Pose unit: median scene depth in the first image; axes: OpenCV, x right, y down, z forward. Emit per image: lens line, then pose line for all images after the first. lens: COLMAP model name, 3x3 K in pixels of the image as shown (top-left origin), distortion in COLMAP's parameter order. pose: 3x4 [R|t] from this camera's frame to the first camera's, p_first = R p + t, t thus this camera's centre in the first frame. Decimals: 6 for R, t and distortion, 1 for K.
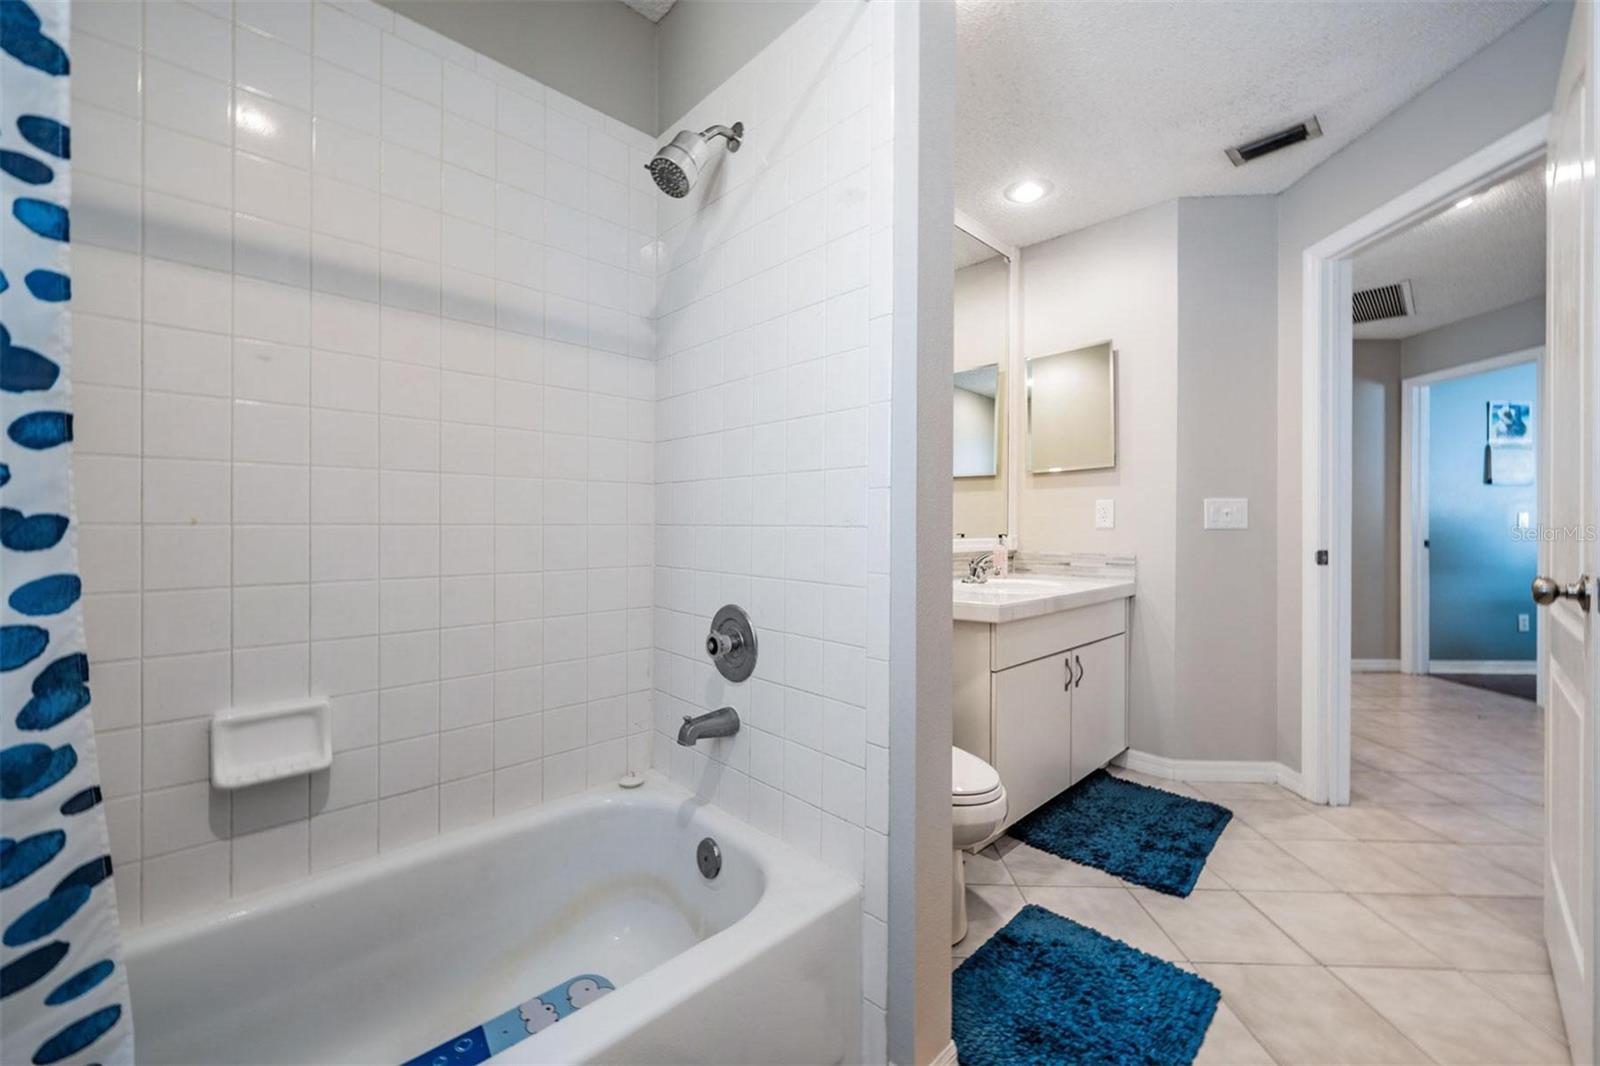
lens RADIAL K [[628.0, 0, 793.2], [0, 628.0, 537.5], [0, 0, 1]] dist [-0.002190, 0.000187]
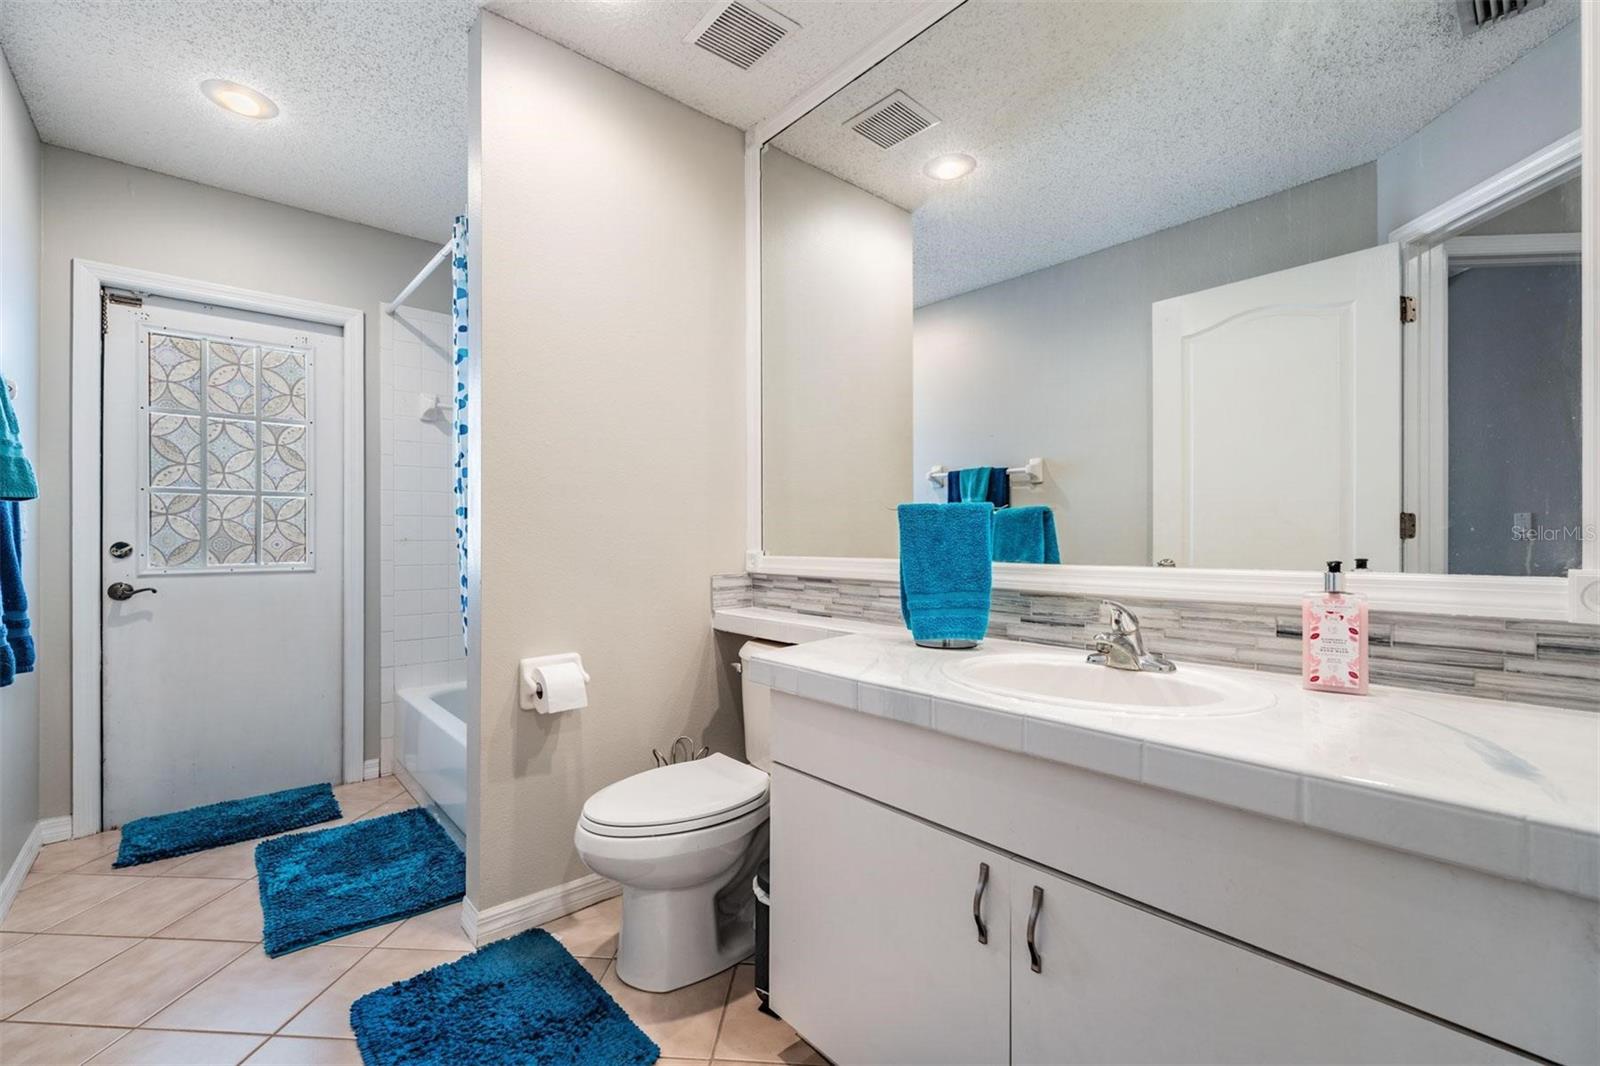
lens RADIAL K [[672.7, 0, 793.5], [0, 672.7, 522.7], [0, 0, 1]] dist [-0.000364, 0.000008]
pose [[-0.055040, -0.001333, -0.998483, 1.038054], [-0.005358, 0.999985, -0.001039, -0.034946], [0.998470, 0.005293, -0.055047, 1.073187]]
